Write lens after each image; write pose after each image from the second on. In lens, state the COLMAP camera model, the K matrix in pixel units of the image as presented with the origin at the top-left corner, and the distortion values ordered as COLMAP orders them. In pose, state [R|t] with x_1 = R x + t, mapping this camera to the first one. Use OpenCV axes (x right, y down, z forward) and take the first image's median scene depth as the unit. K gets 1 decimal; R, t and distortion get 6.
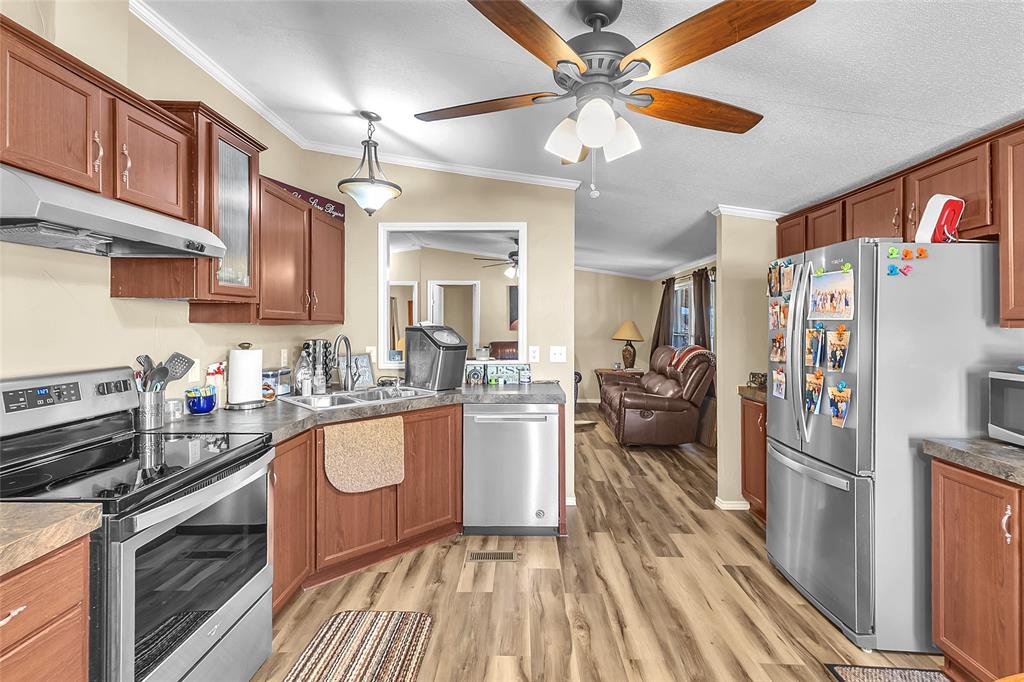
lens RADIAL K [[495.1, 0, 509.5], [0, 495.1, 325.6], [0, 0, 1]] dist [0.012217, 0.000427]
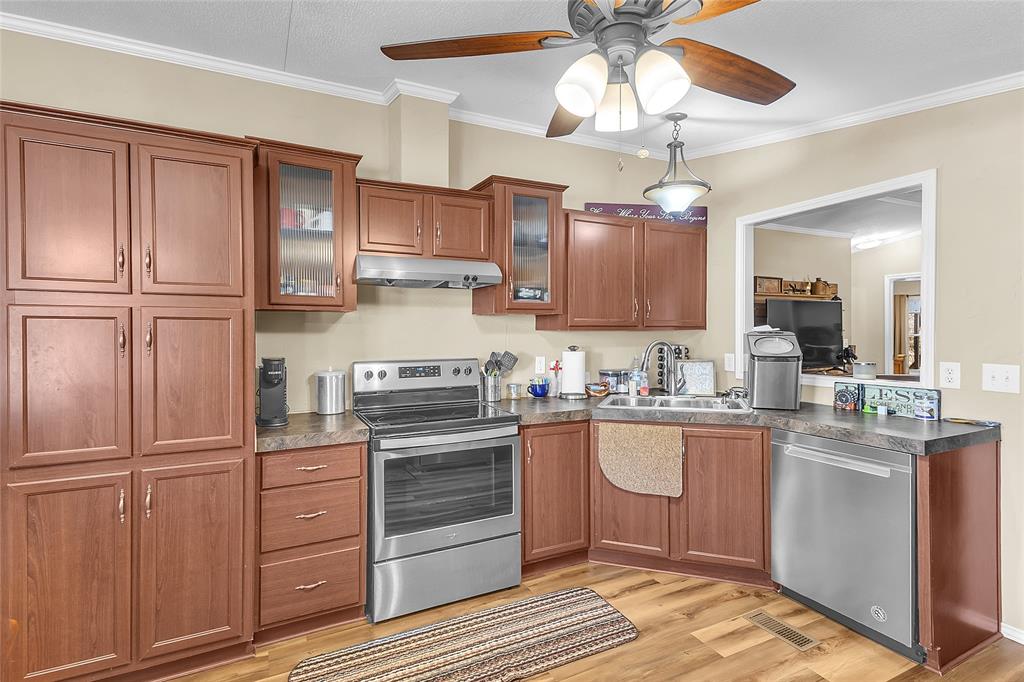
lens RADIAL K [[495.1, 0, 512.6], [0, 495.1, 337.3], [0, 0, 1]] dist [0.012217, 0.000427]
pose [[0.454350, 0.004338, -0.890813, 0.496168], [0.004528, 0.999964, 0.007179, 0.003573], [0.890812, -0.007295, 0.454314, 0.300006]]
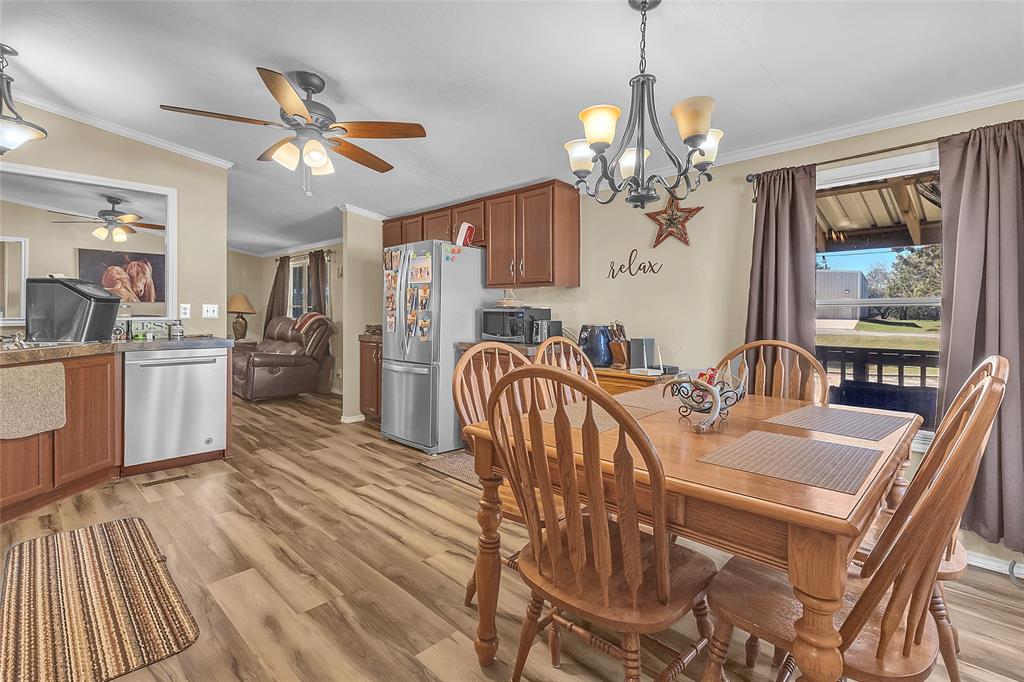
lens RADIAL K [[495.1, 0, 525.3], [0, 495.1, 315.9], [0, 0, 1]] dist [0.012217, 0.000427]
pose [[0.674460, 0.002175, 0.738308, -0.349680], [-0.006089, 0.999978, 0.002616, 0.082757], [-0.738286, -0.006260, 0.674459, -0.407585]]
